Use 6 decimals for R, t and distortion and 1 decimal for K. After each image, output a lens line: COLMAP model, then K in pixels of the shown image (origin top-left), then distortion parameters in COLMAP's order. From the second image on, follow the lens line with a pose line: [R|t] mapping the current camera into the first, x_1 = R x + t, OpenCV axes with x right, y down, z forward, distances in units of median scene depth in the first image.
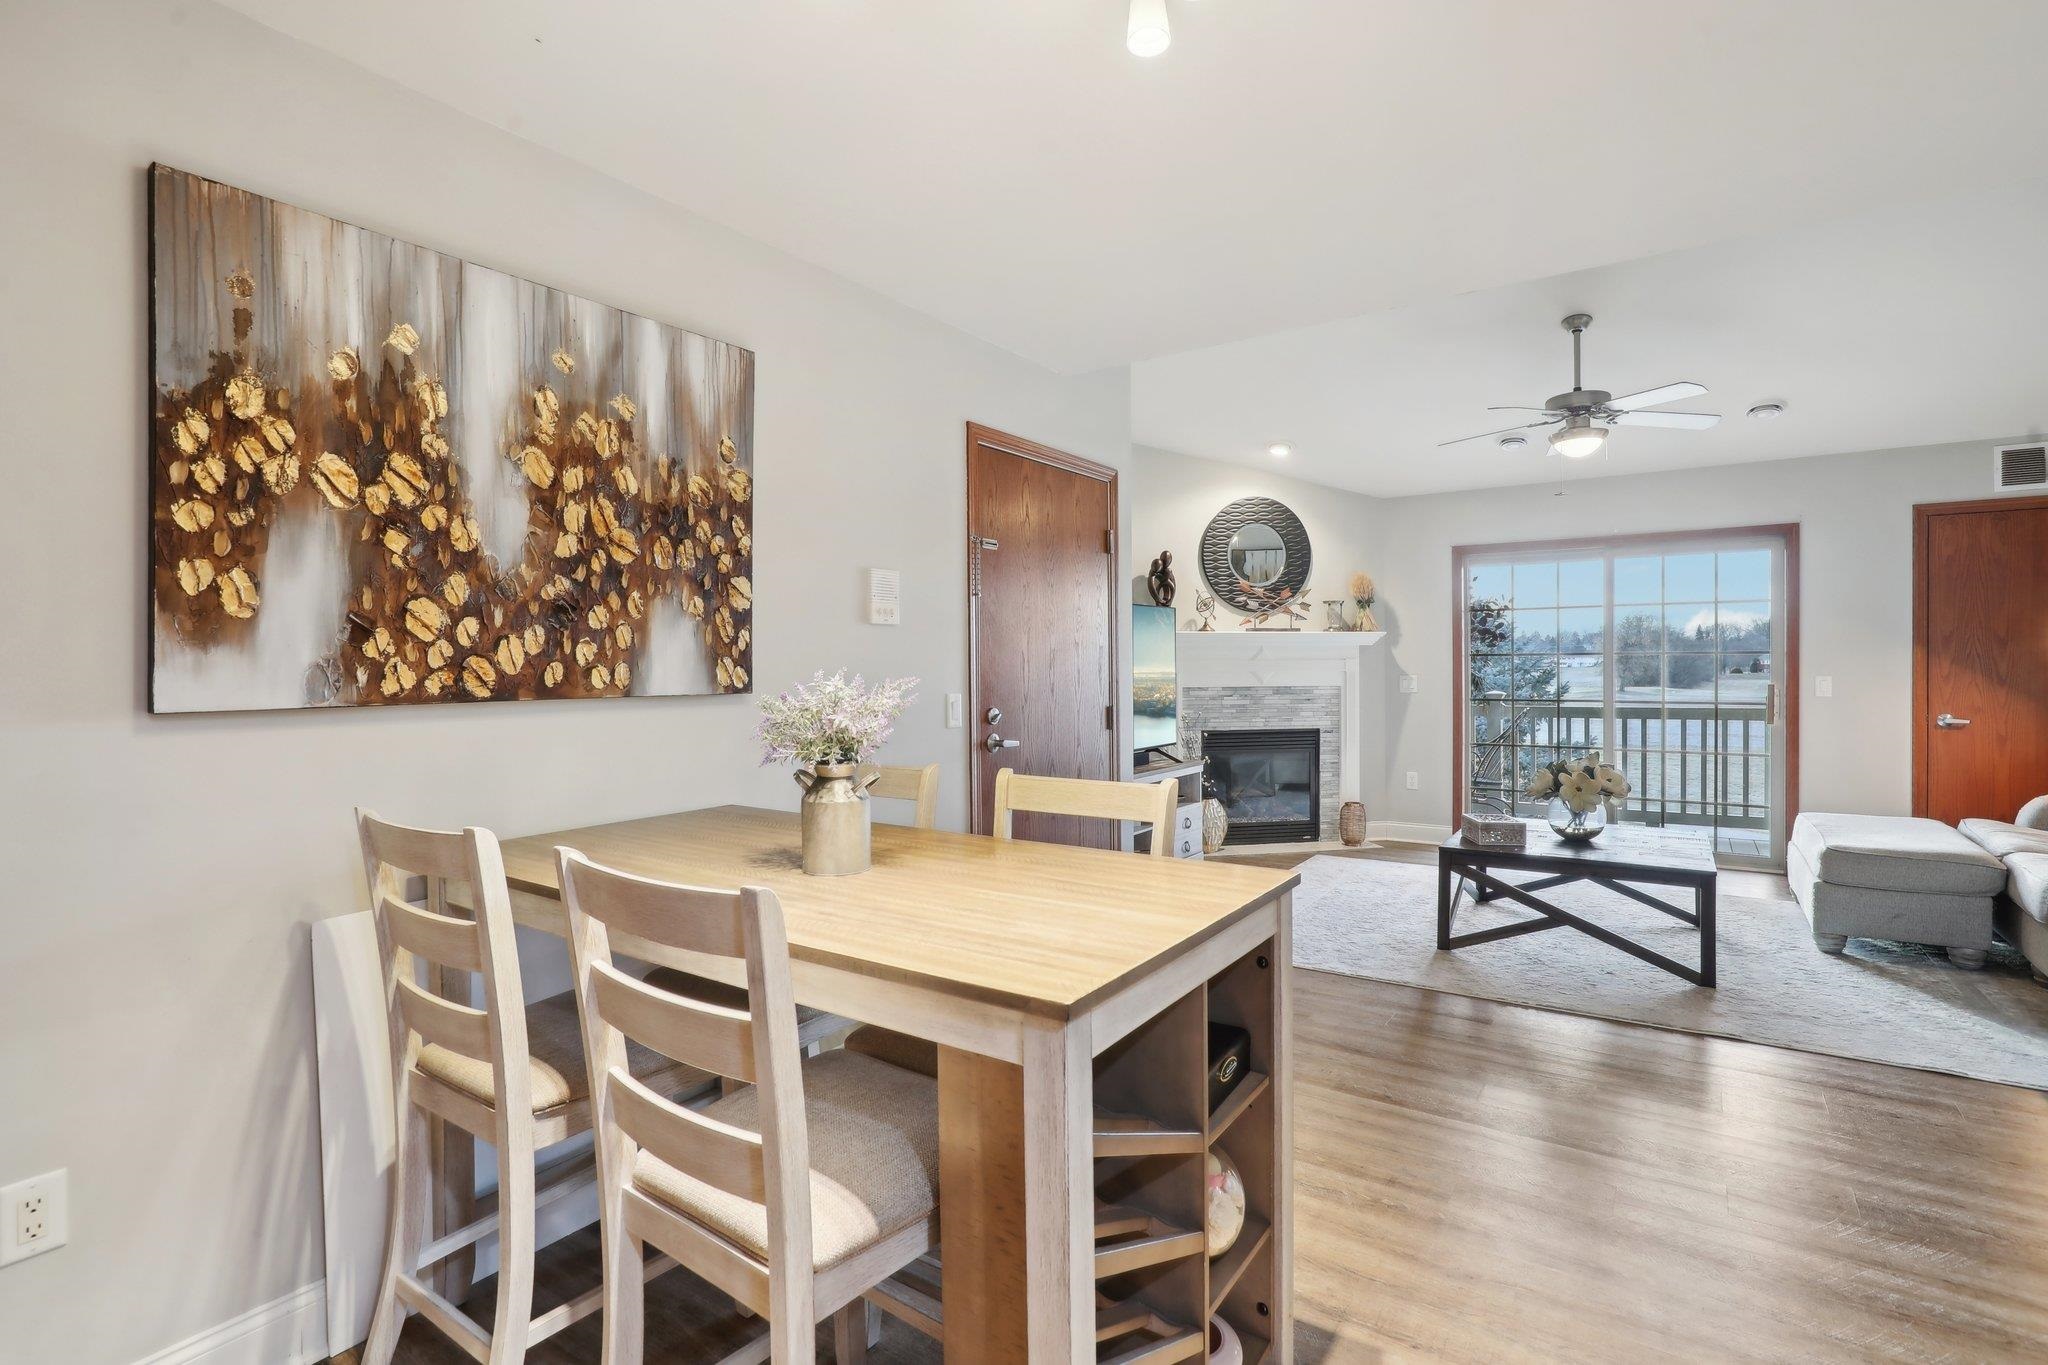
lens RADIAL K [[956.6, 0, 1036.7], [0, 956.6, 669.1], [0, 0, 1]] dist [-0.023062, 0.005046]
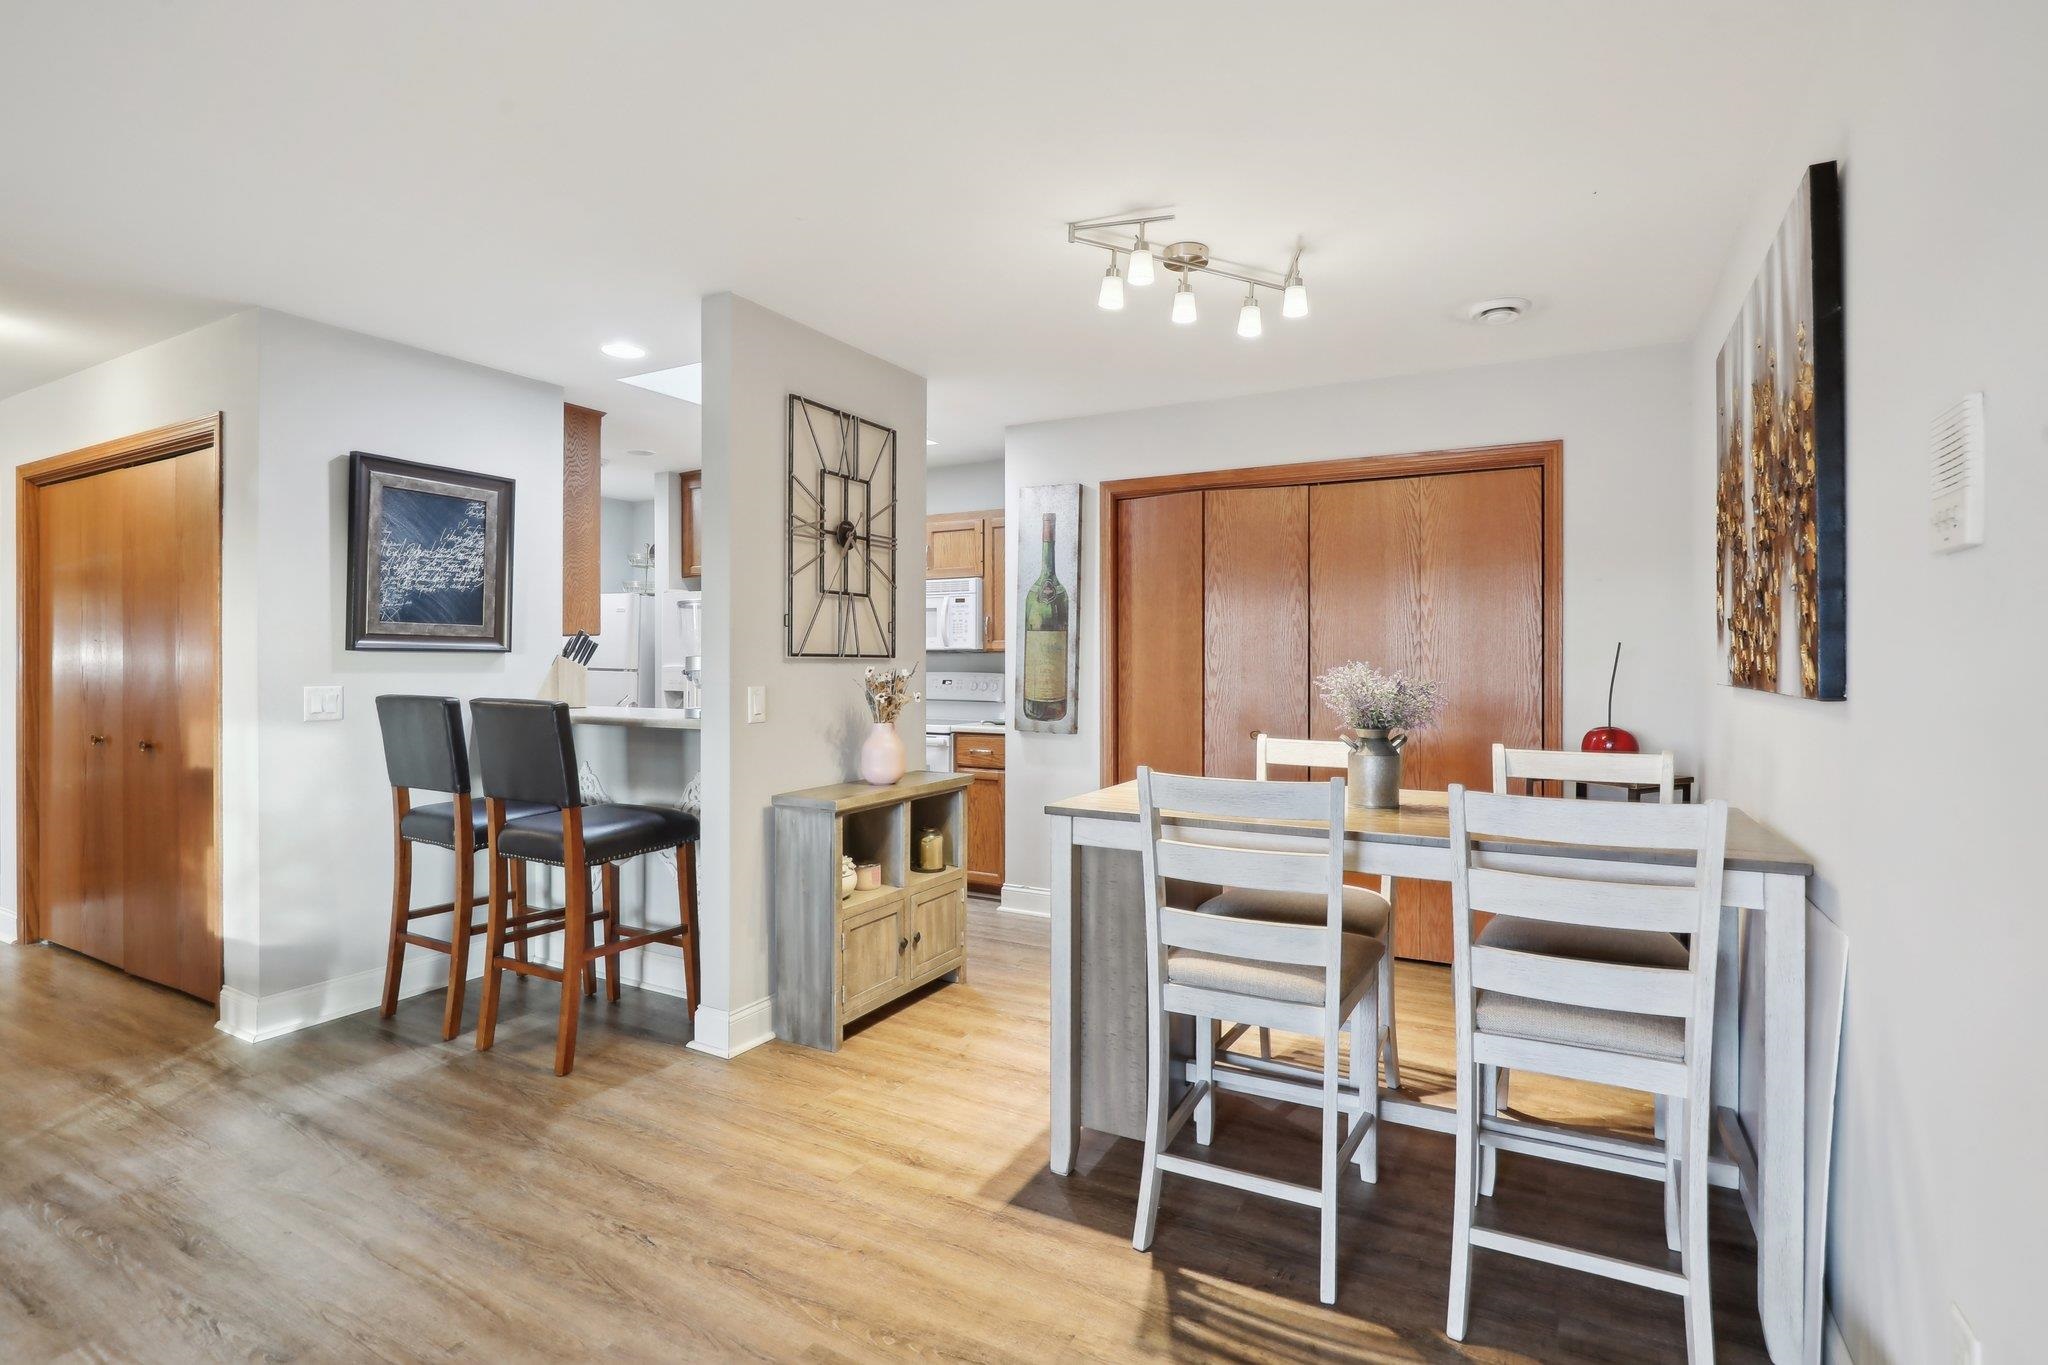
lens RADIAL K [[973.7, 0, 1036.7], [0, 973.7, 655.0], [0, 0, 1]] dist [-0.019279, 0.000207]
pose [[-0.994379, 0.006288, -0.105688, 0.329295], [0.006041, 0.999978, 0.002656, -0.011285], [0.105702, 0.002003, -0.994396, 1.816847]]
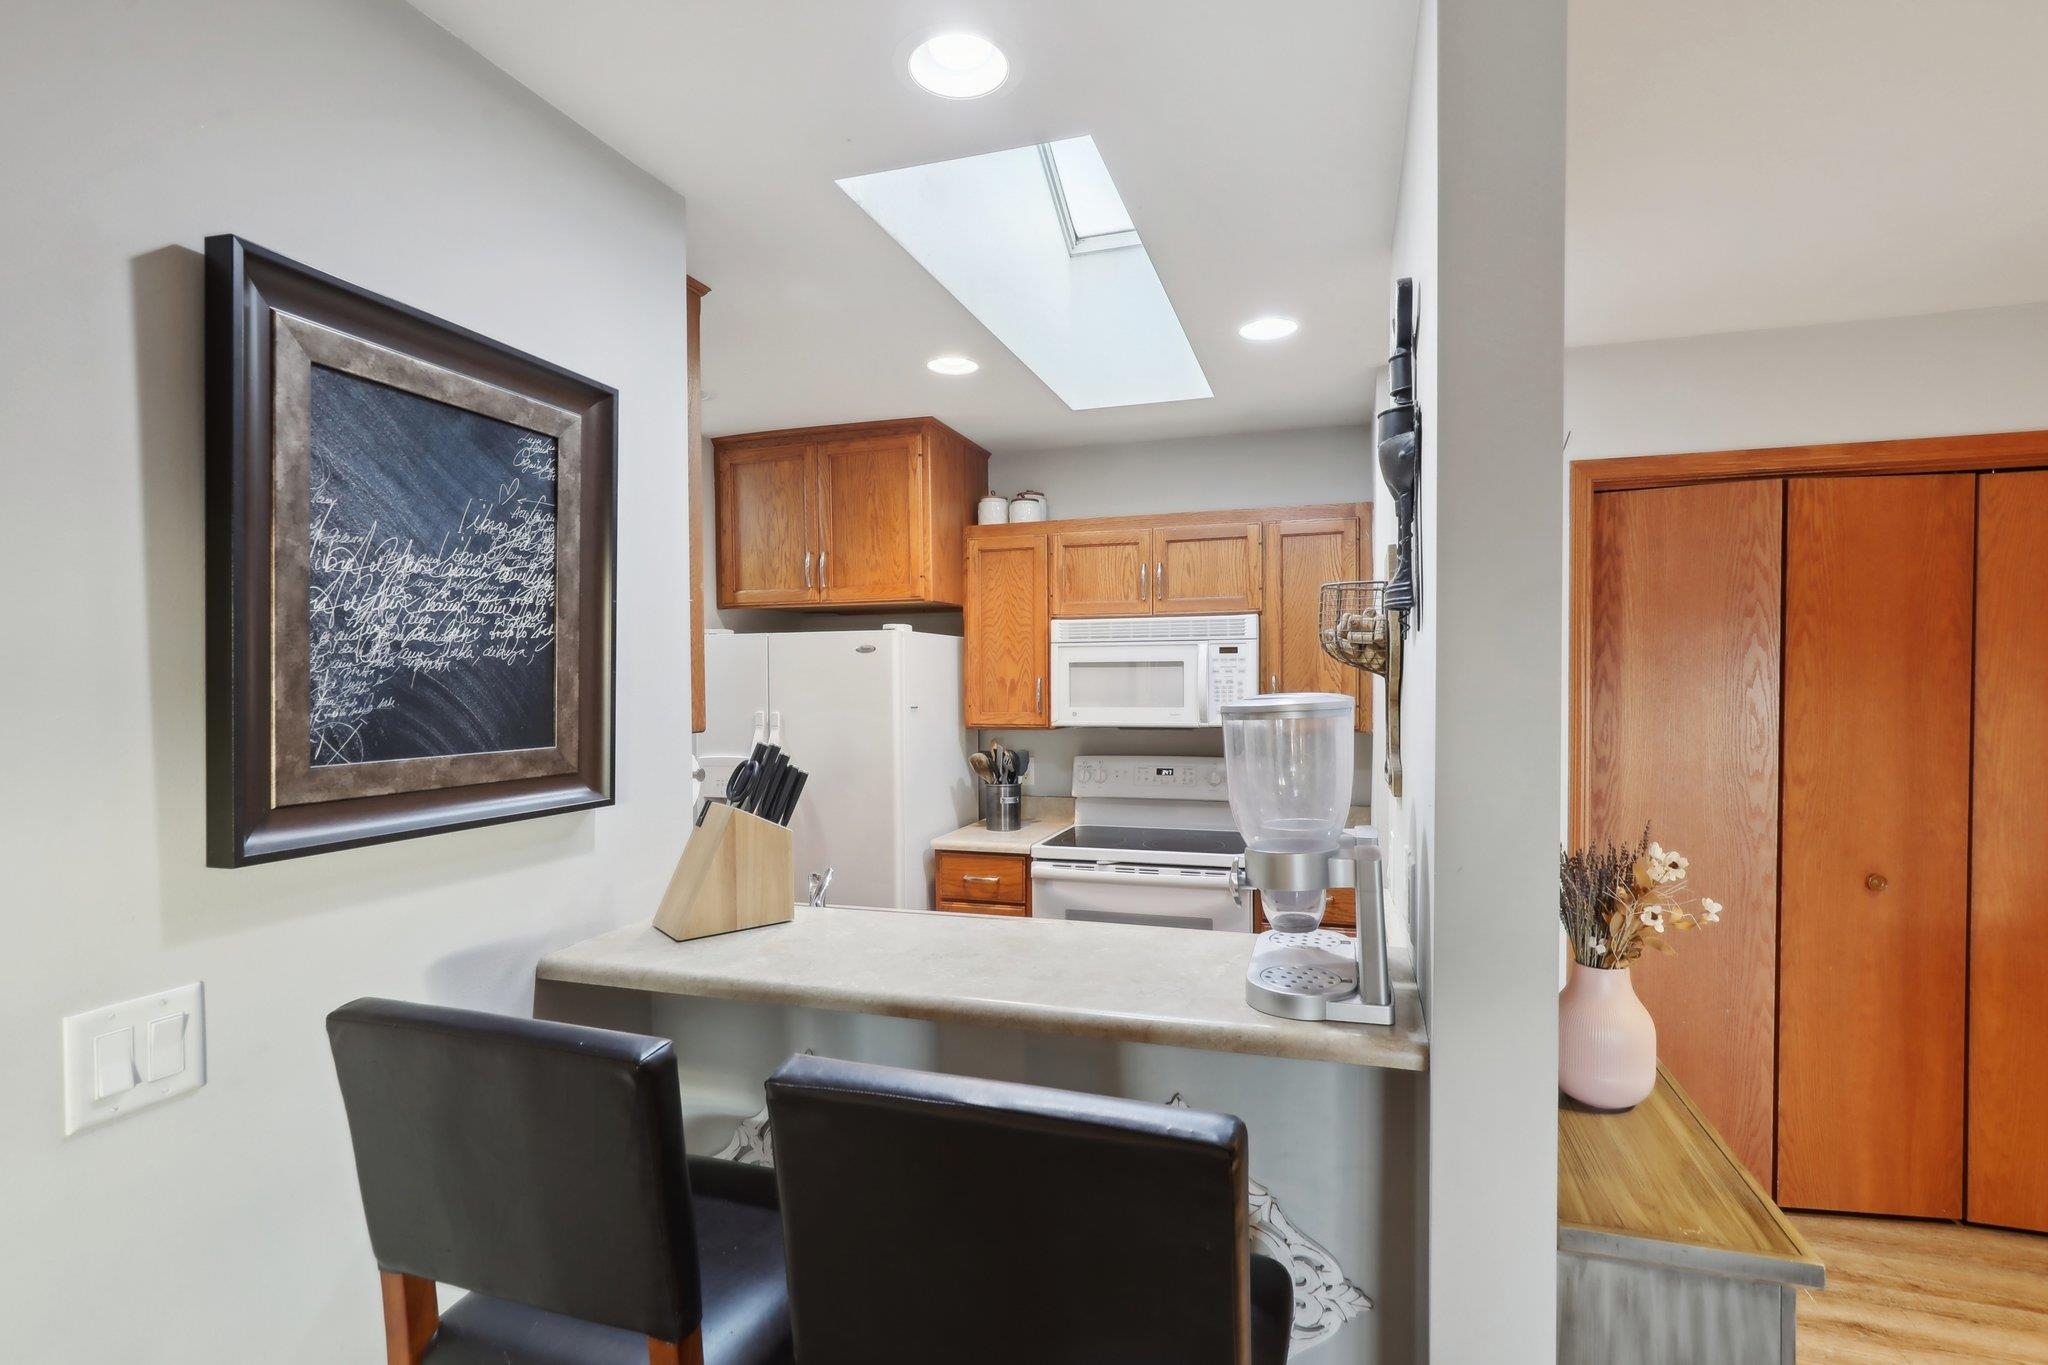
lens RADIAL K [[971.8, 0, 1033.5], [0, 971.8, 692.2], [0, 0, 1]] dist [-0.008436, 0.000223]
pose [[-0.956741, 0.019406, -0.290292, 1.006177], [0.012900, 0.999621, 0.024310, -0.117342], [0.290653, 0.019513, -0.956629, 0.753426]]
